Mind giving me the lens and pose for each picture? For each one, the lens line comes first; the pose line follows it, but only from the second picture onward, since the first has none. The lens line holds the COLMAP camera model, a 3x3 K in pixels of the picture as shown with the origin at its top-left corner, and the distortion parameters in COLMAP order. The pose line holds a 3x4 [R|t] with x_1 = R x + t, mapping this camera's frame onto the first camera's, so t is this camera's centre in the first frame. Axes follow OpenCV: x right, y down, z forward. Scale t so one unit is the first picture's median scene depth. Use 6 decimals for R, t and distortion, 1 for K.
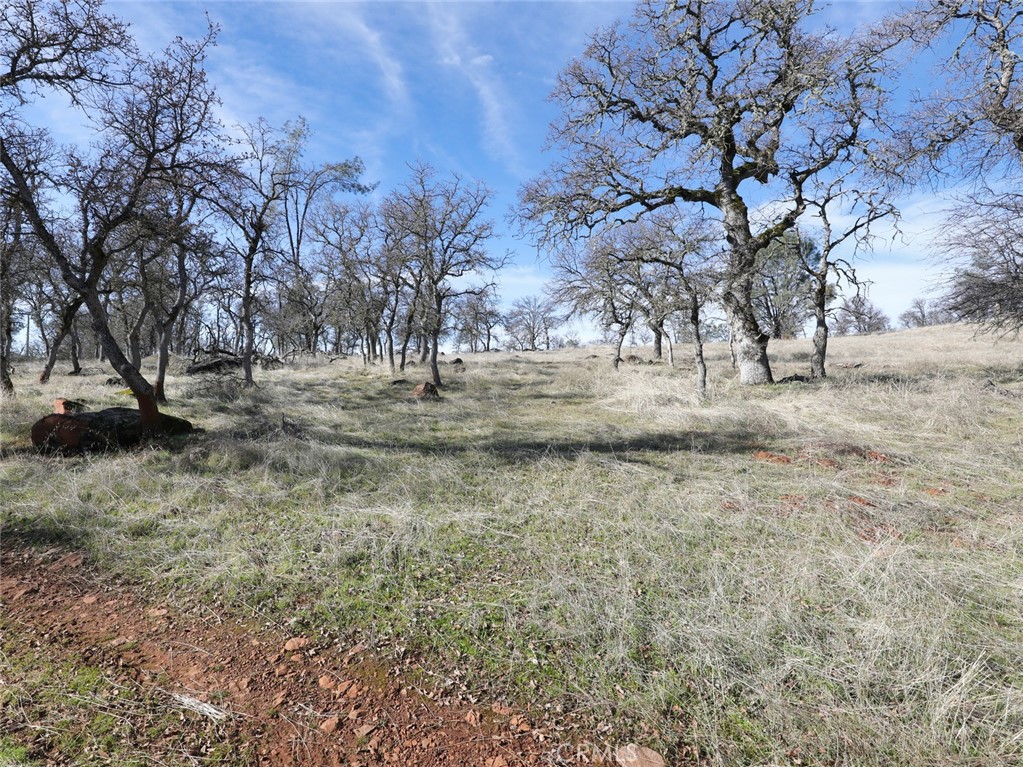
lens RADIAL K [[500.9, 0, 511.6], [0, 500.9, 378.9], [0, 0, 1]] dist [-0.000513, -0.000115]
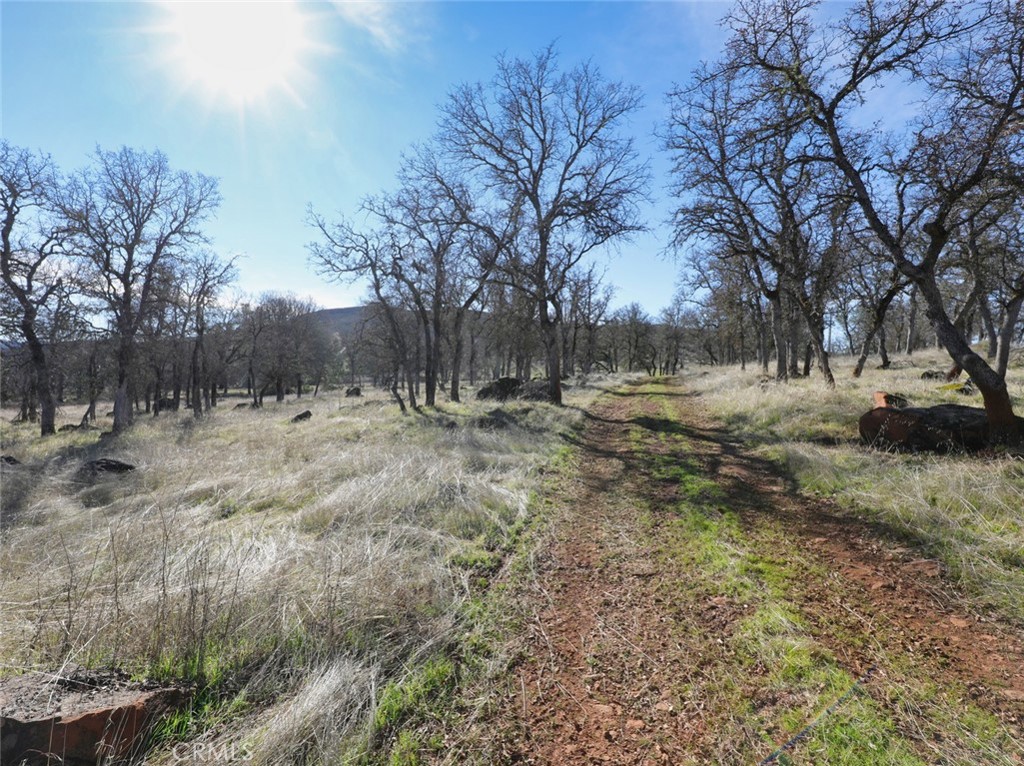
lens RADIAL K [[501.3, 0, 512.1], [0, 501.3, 378.4], [0, 0, 1]] dist [-0.000513, -0.000115]
pose [[0.351869, 0.006071, -0.936029, -0.256307], [-0.002212, 0.999982, 0.005655, 0.009088], [0.936046, 0.000081, 0.351876, -0.034376]]
